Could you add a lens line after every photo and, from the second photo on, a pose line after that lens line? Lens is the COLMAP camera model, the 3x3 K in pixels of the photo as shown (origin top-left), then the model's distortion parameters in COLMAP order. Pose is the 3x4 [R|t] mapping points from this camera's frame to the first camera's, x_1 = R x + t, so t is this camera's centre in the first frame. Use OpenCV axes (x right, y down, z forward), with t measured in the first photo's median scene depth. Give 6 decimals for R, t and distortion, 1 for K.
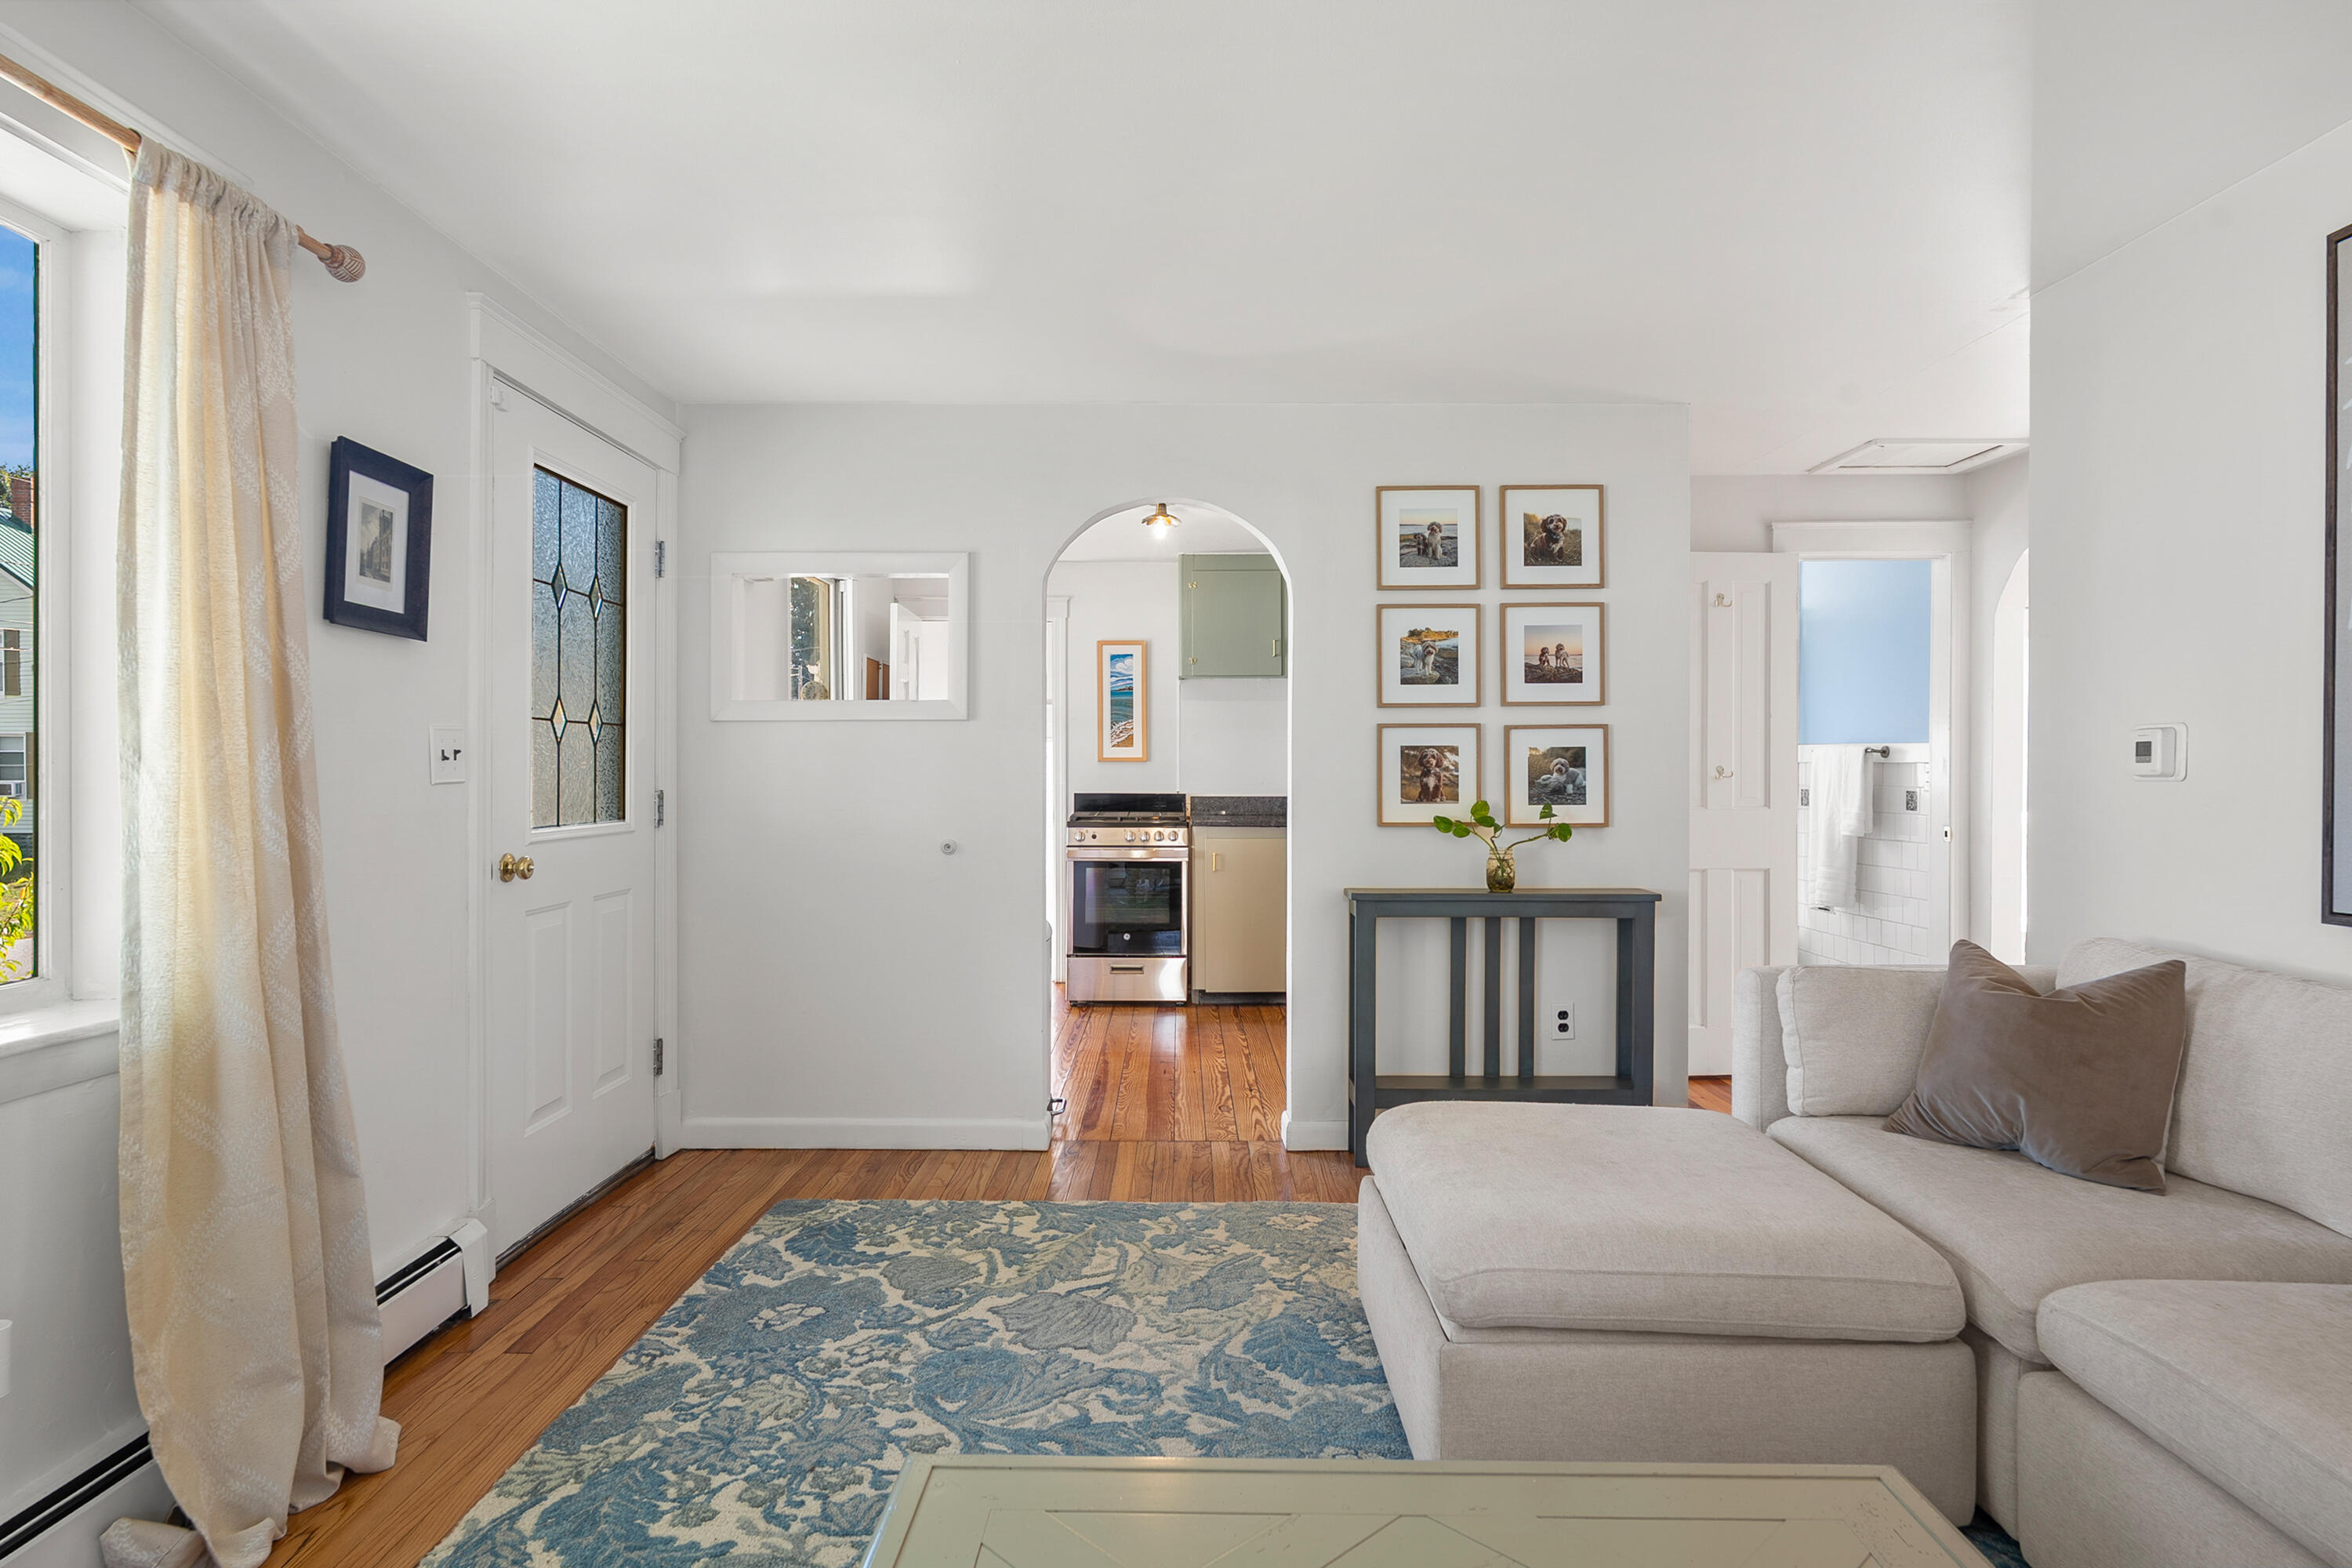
lens RADIAL K [[1323.4, 0, 1143.4], [0, 1323.4, 778.2], [0, 0, 1]] dist [0.003788, 0.001494]
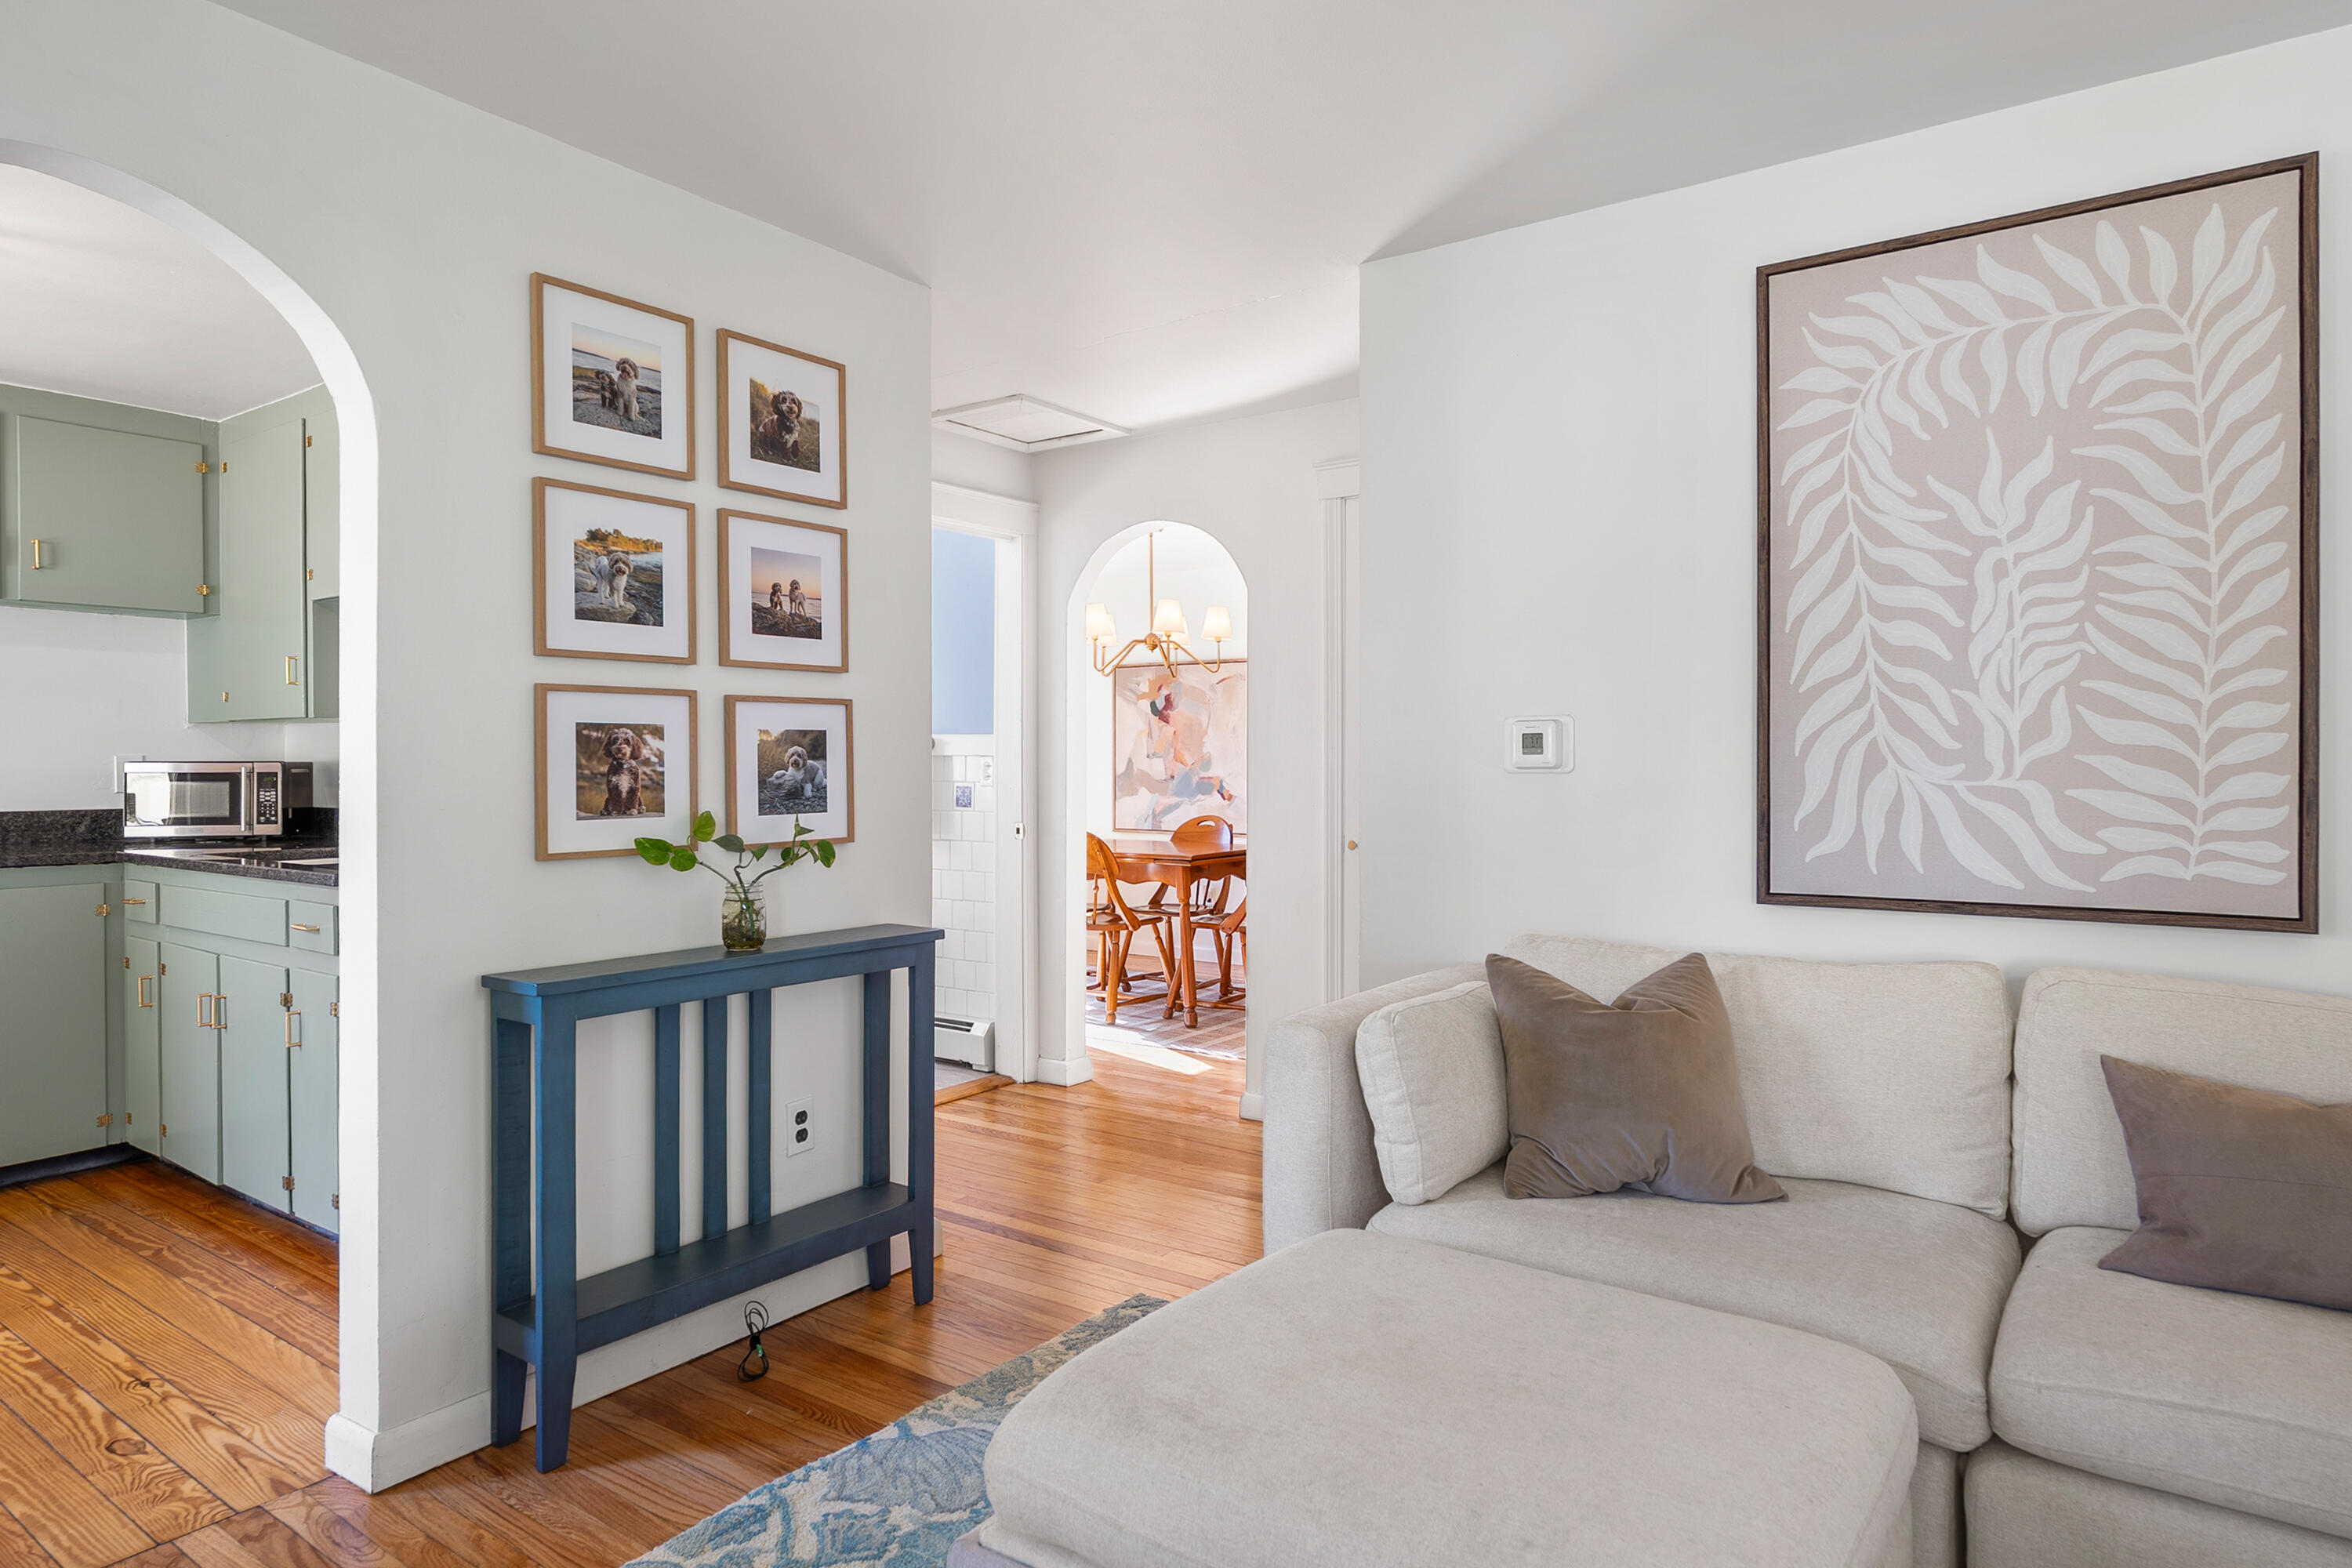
lens RADIAL K [[1340.8, 0, 1166.7], [0, 1340.8, 765.7], [0, 0, 1]] dist [-0.001322, 0.001902]
pose [[0.553397, -0.002435, 0.832914, -0.160470], [0.006681, 0.999977, -0.001516, -0.002477], [-0.832891, 0.006404, 0.553400, 0.452344]]
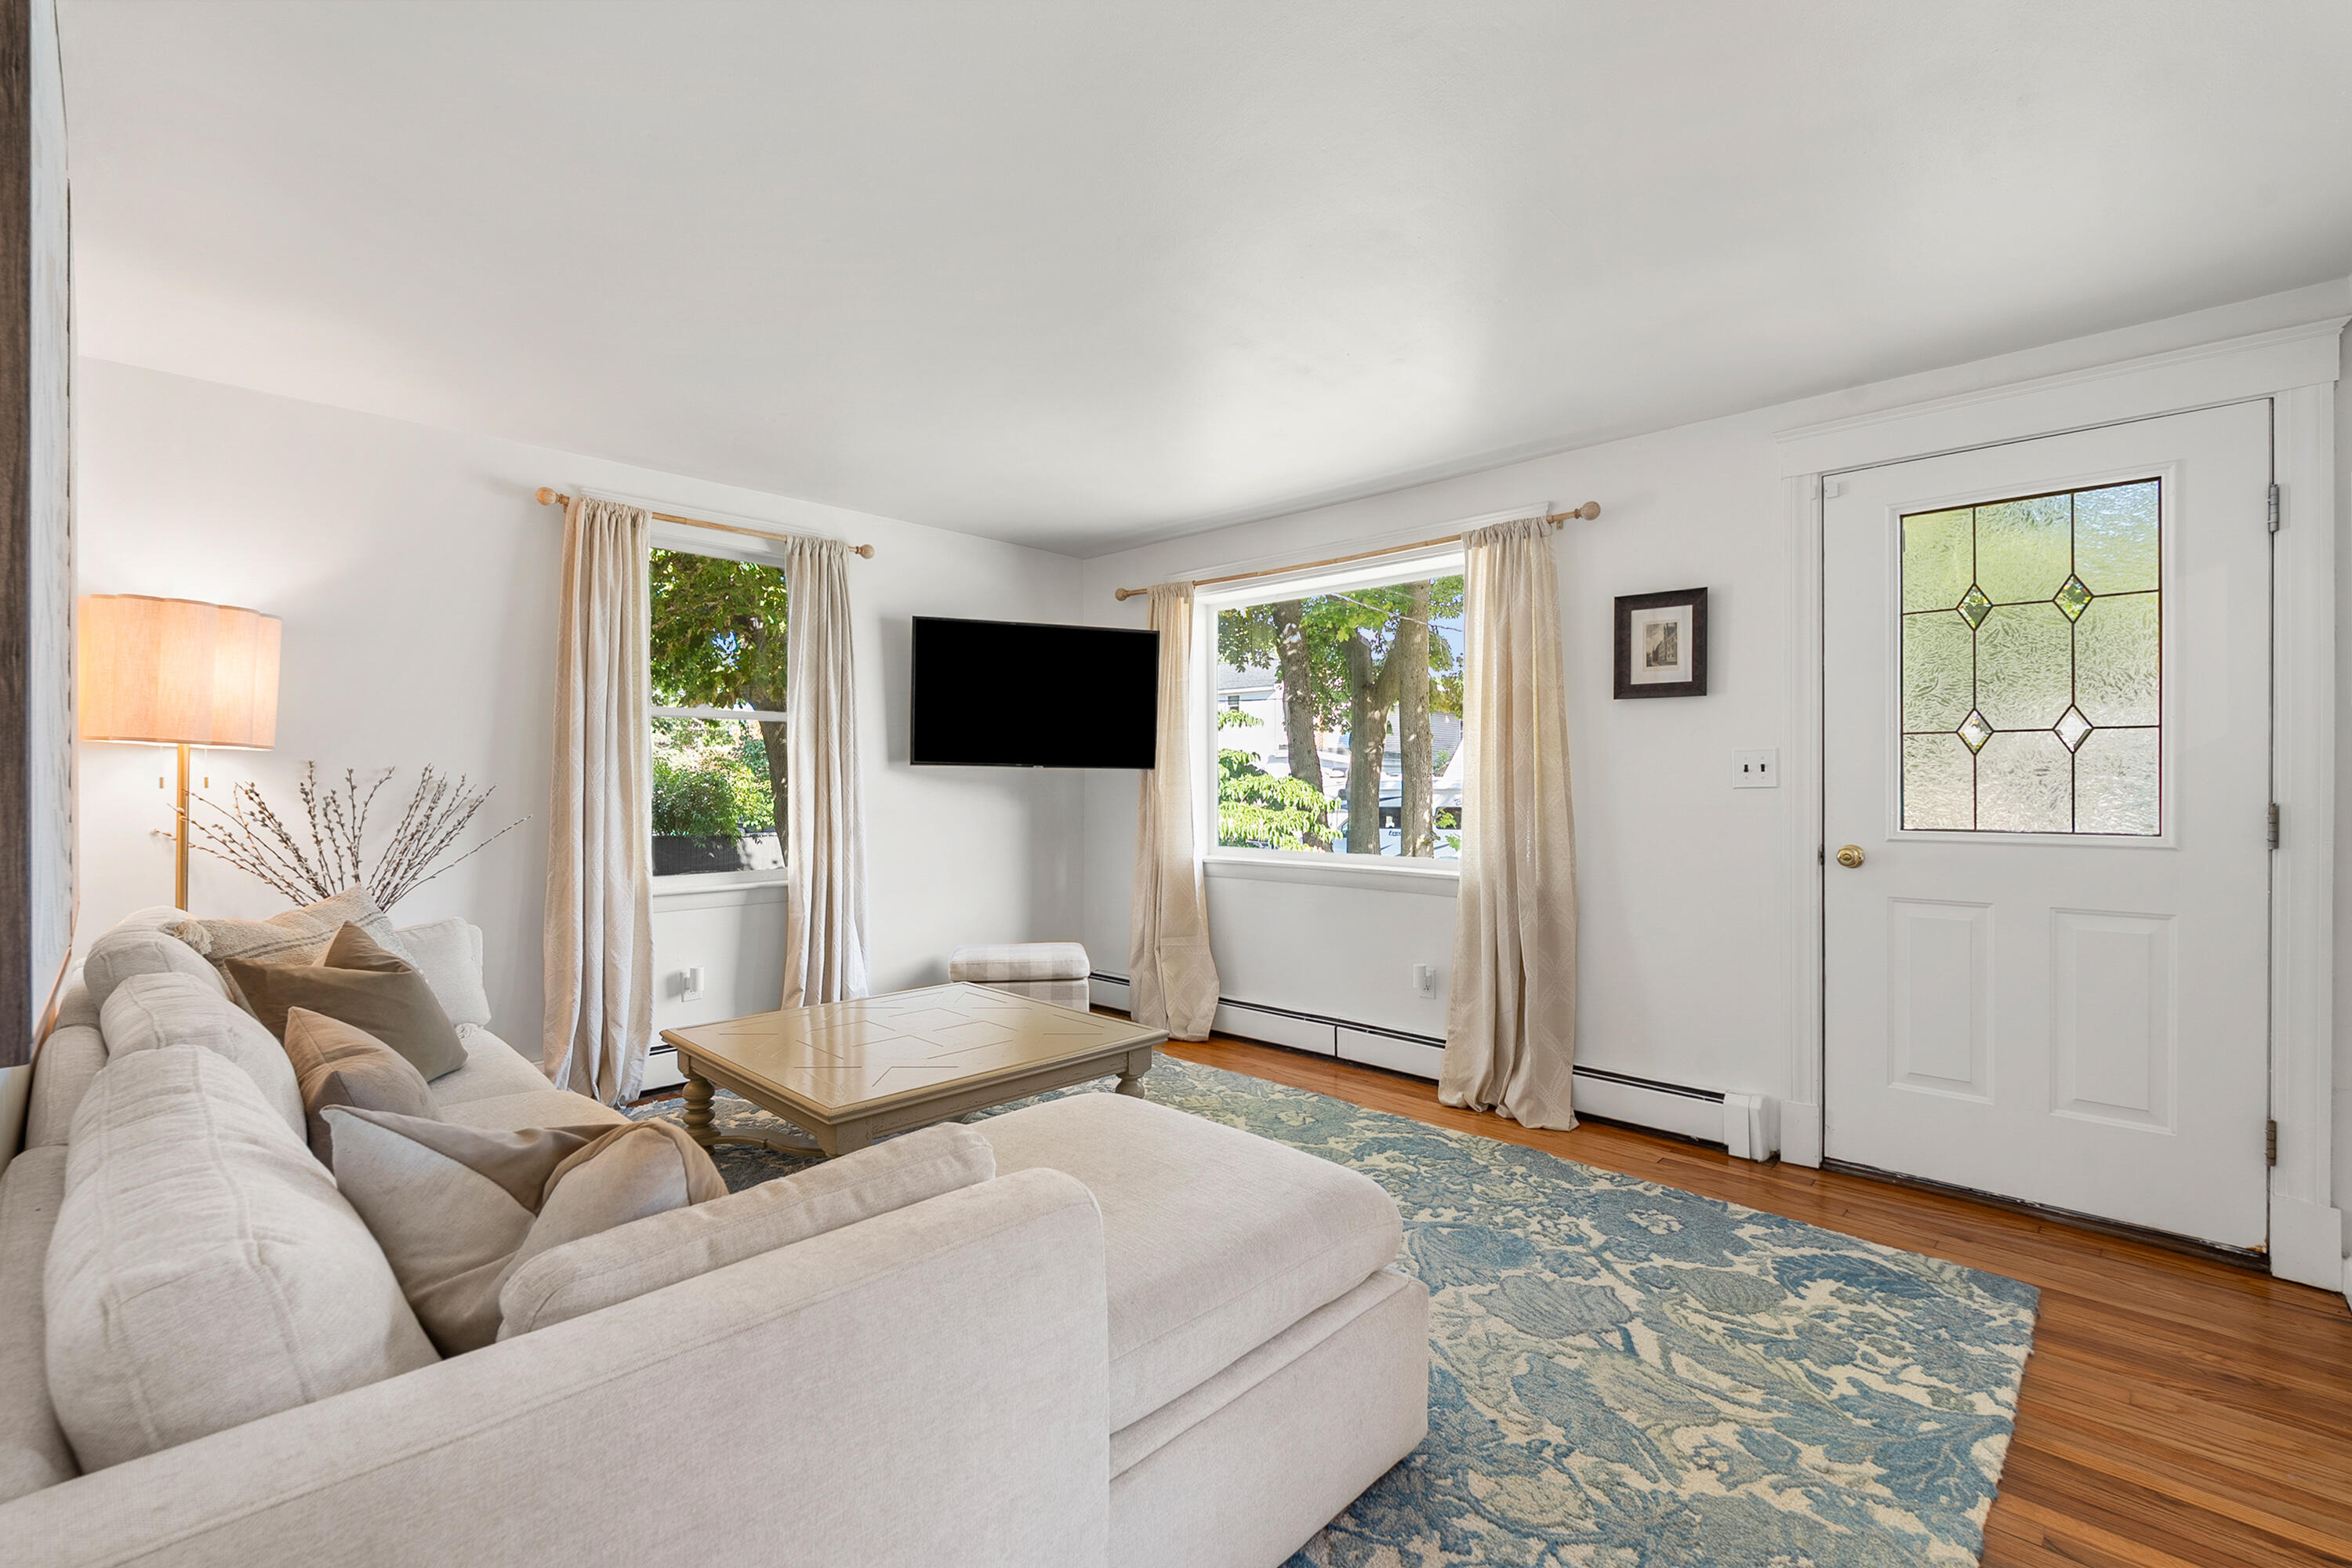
lens RADIAL K [[1039.0, 0, 1200.8], [0, 1039.0, 780.7], [0, 0, 1]] dist [0.003870, 0.000449]
pose [[-0.671037, -0.001633, -0.741422, 0.510860], [-0.003715, 0.999992, 0.001160, -0.002184], [0.741414, 0.003533, -0.671038, 0.931531]]
